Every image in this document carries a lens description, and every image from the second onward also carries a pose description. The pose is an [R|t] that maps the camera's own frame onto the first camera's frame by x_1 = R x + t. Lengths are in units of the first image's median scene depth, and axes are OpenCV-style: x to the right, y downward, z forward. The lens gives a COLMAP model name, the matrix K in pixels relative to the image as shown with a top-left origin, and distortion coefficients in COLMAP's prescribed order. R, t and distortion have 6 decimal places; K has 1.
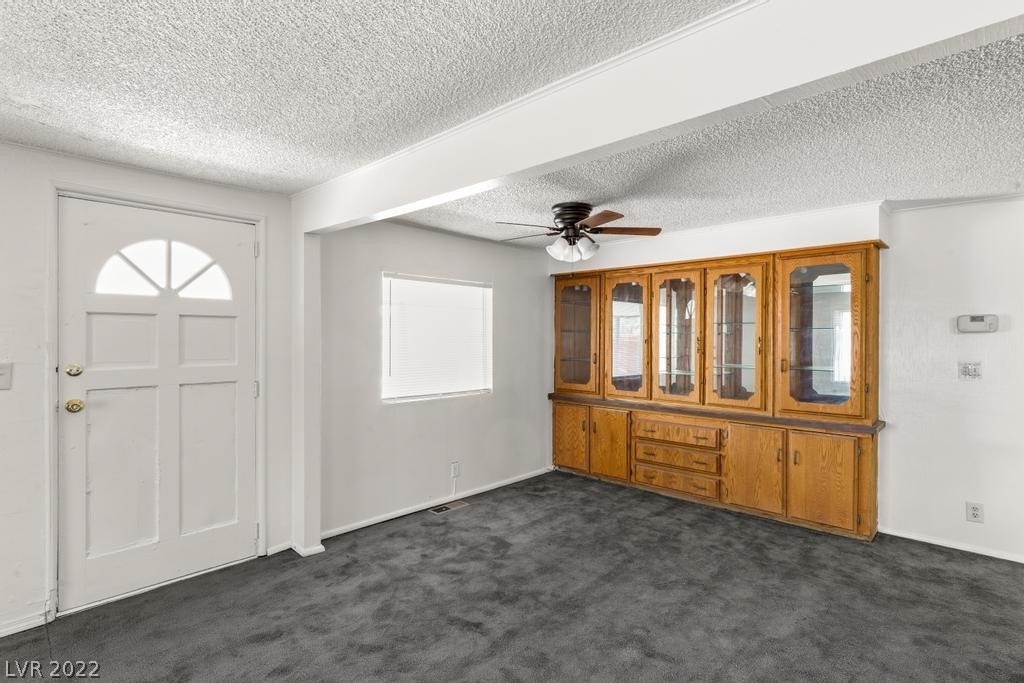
lens RADIAL K [[496.8, 0, 509.7], [0, 496.8, 336.4], [0, 0, 1]] dist [0.003869, 0.000534]
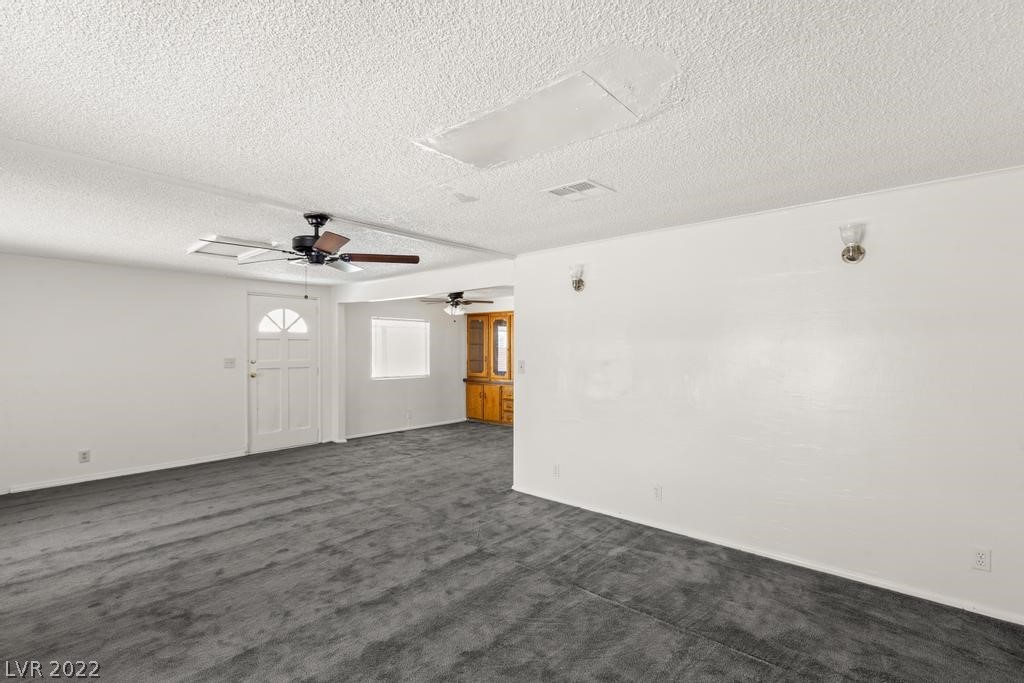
lens RADIAL K [[456.8, 0, 507.9], [0, 456.8, 341.5], [0, 0, 1]] dist [0.001958, 0.000532]
pose [[0.999058, -0.002580, 0.043324, 0.198369], [0.003055, 0.999936, -0.010905, -0.003578], [-0.043294, 0.011027, 0.999002, -0.811639]]
